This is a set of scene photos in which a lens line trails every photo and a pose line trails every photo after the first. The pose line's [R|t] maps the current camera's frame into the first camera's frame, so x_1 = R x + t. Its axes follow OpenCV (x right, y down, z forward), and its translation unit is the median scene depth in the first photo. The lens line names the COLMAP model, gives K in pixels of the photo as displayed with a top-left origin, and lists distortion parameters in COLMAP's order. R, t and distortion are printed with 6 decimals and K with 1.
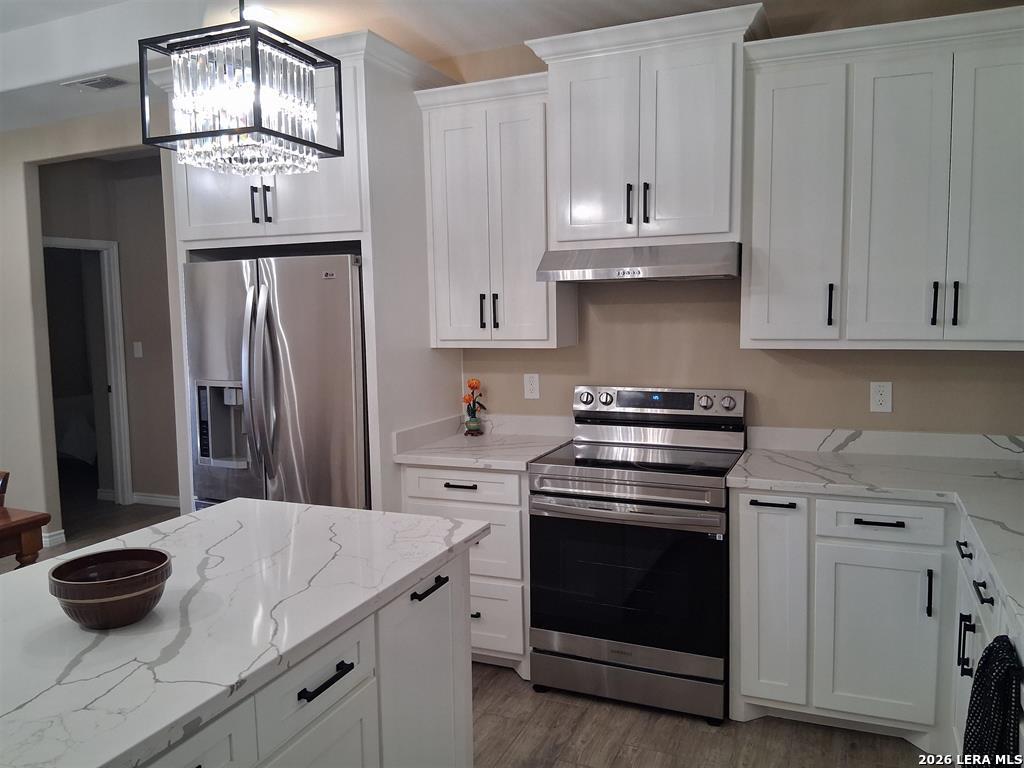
lens RADIAL K [[772.4, 0, 512.0], [0, 772.4, 384.0], [0, 0, 1]] dist [0.104235, -0.188248]
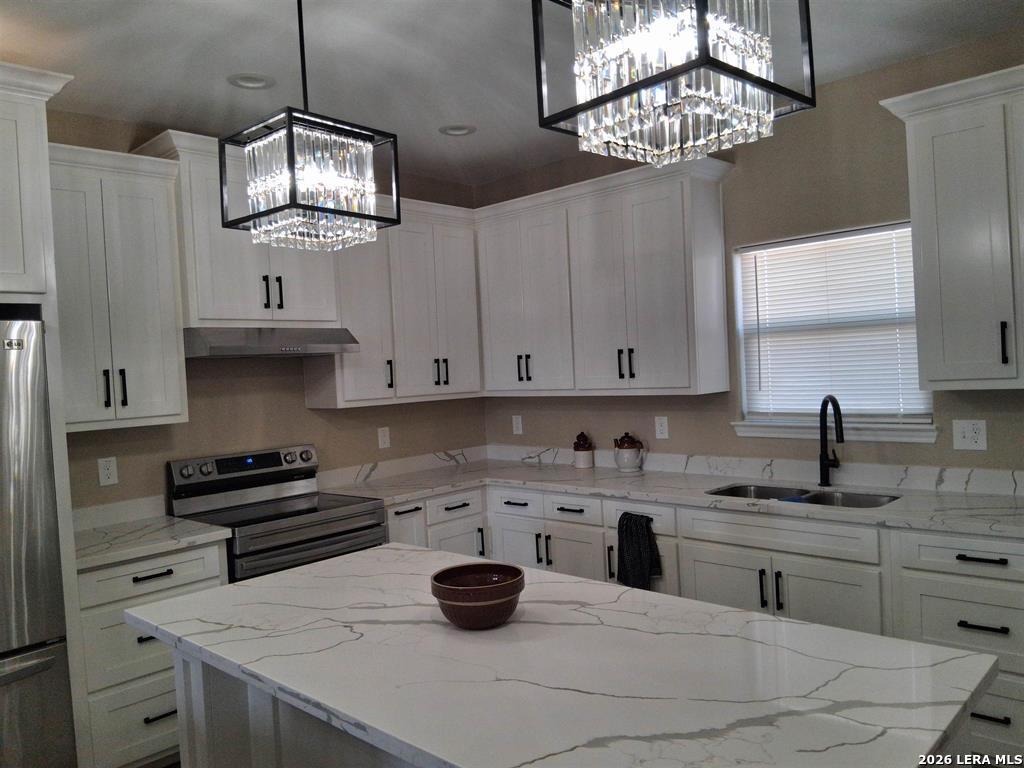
lens RADIAL K [[772.4, 0, 512.0], [0, 772.4, 384.0], [0, 0, 1]] dist [0.104235, -0.188248]
pose [[0.355873, -0.021759, 0.934281, -0.783134], [0.138294, 0.989948, -0.029622, -0.006832], [-0.924245, 0.139747, 0.355305, 0.243340]]
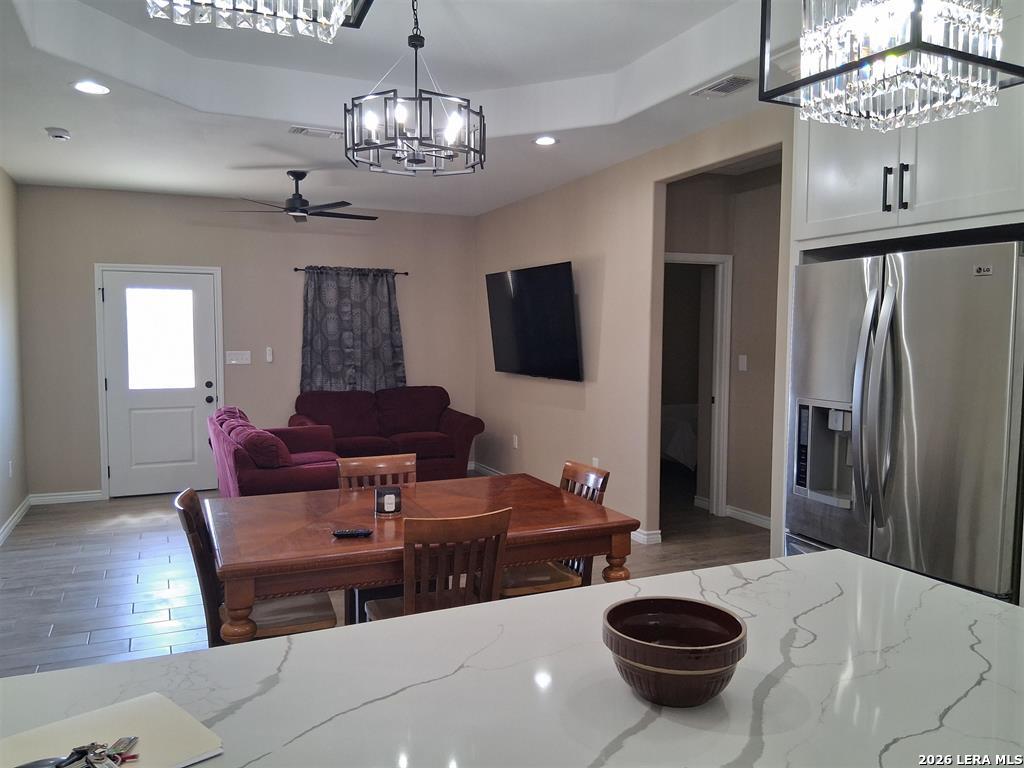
lens RADIAL K [[772.4, 0, 512.0], [0, 772.4, 384.0], [0, 0, 1]] dist [0.104235, -0.188248]
pose [[0.738858, 0.064180, -0.670797, -0.058523], [-0.080438, 0.996737, 0.006766, -0.000324], [0.669043, 0.048958, 0.741610, 0.144568]]
